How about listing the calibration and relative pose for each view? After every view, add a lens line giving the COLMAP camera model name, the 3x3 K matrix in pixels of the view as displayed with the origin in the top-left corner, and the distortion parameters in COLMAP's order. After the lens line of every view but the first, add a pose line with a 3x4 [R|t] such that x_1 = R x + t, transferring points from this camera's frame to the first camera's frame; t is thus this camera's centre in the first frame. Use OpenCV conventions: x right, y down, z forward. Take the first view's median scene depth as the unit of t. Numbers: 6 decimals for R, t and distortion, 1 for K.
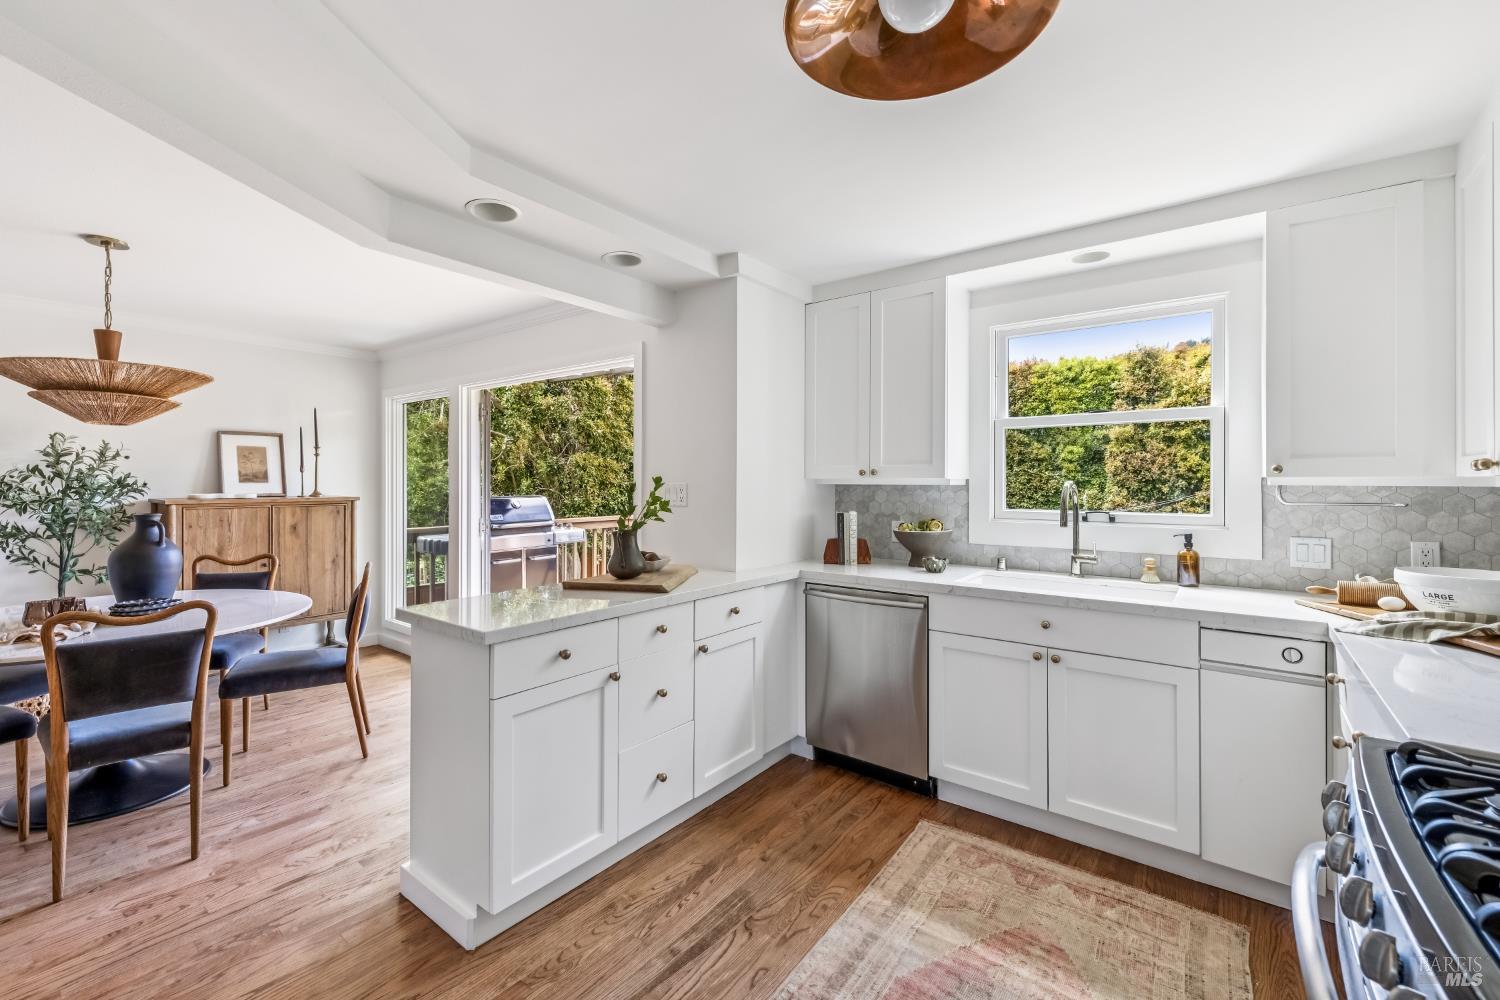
lens RADIAL K [[629.6, 0, 745.5], [0, 629.6, 481.7], [0, 0, 1]] dist [-0.000235, 0.000206]
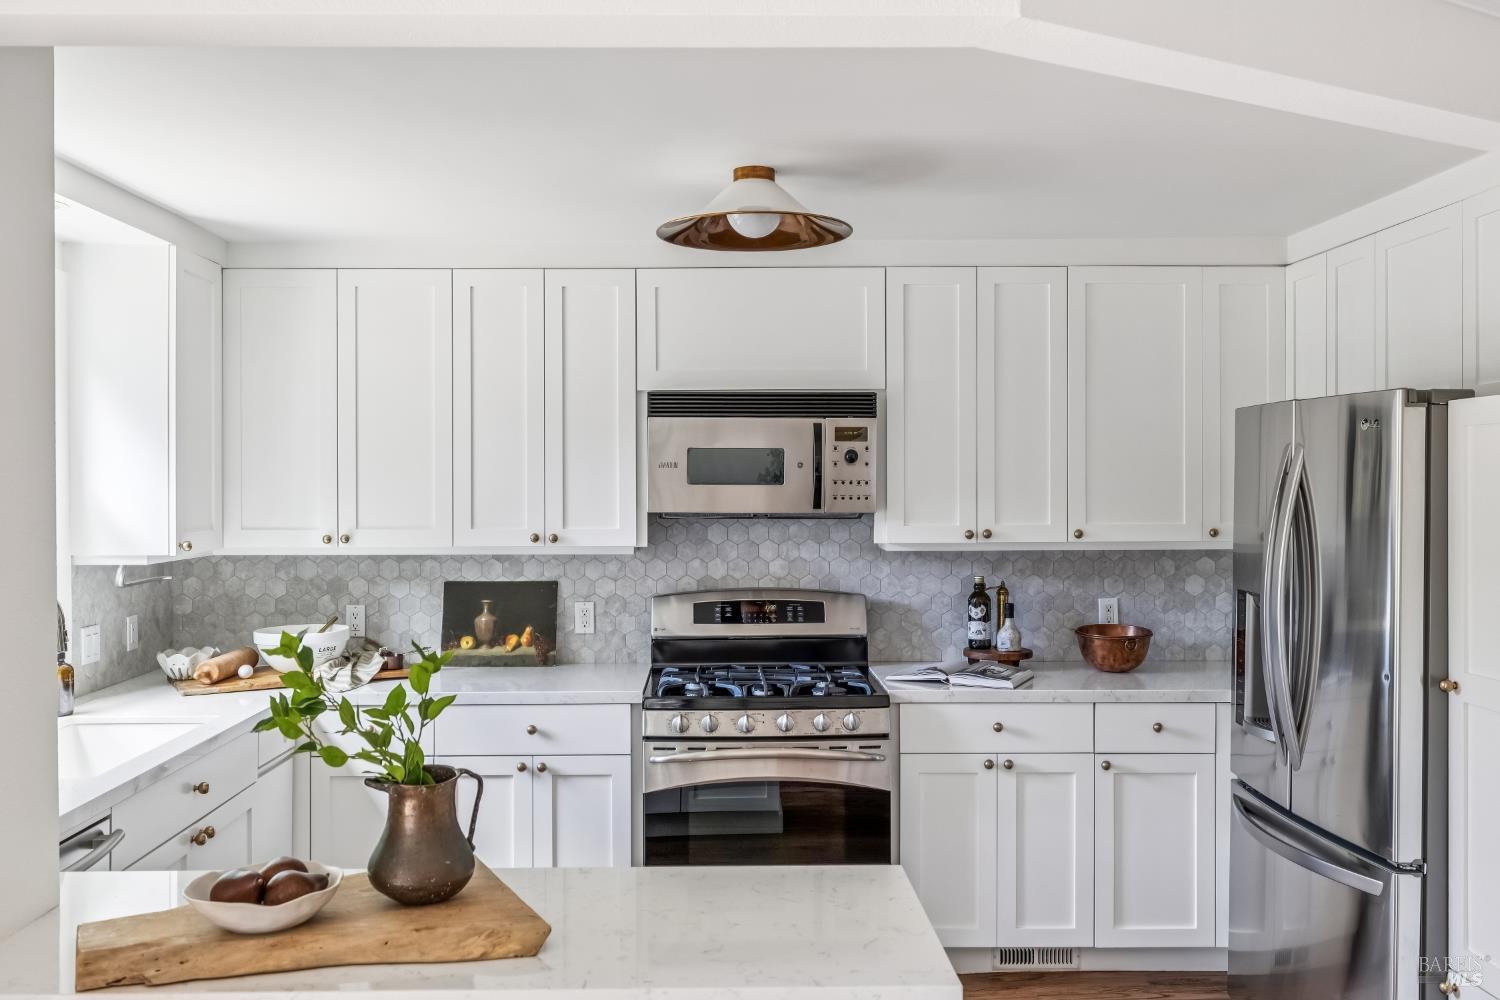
lens RADIAL K [[1308.9, 0, 740.8], [0, 1308.9, 479.8], [0, 0, 1]] dist [-0.005133, 0.000481]
pose [[-0.628732, 0.000893, 0.777622, -0.610086], [0.000289, 1.000000, -0.000914, -0.063482], [-0.777622, -0.000350, -0.628732, 0.897455]]
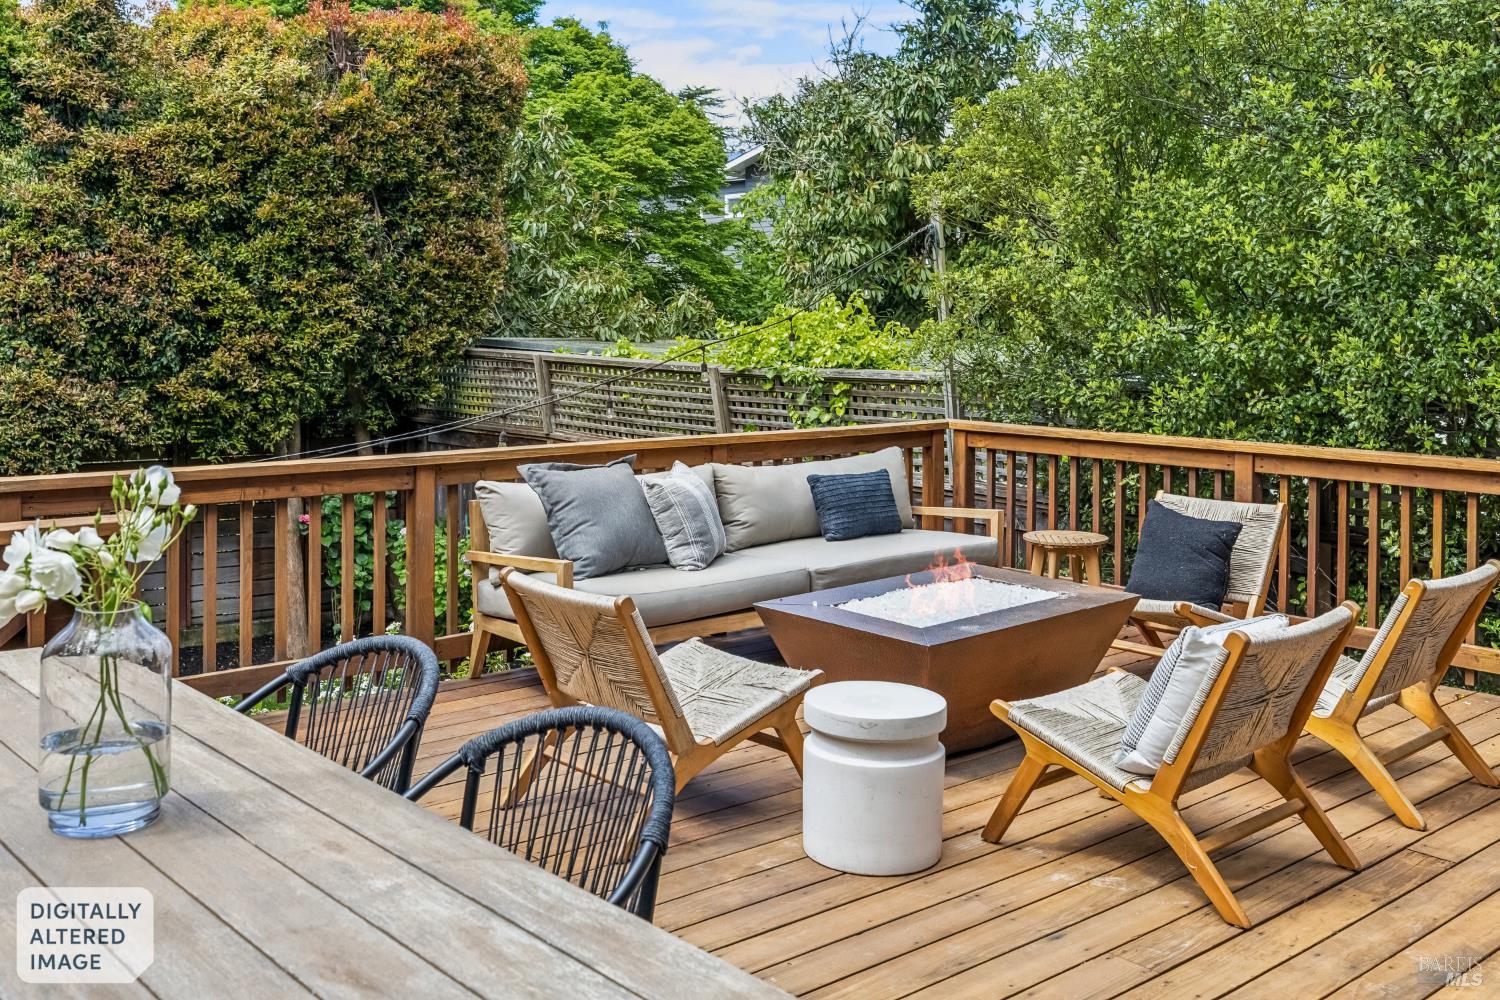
lens RADIAL K [[1437.7, 0, 742.5], [0, 1437.7, 316.3], [0, 0, 1]] dist [0.001629, -0.002840]
pose [[0.205673, 0.001100, 0.978620, -0.500807], [-0.003435, 0.999994, -0.000402, -0.029544], [-0.978615, -0.003278, 0.205675, 1.479764]]
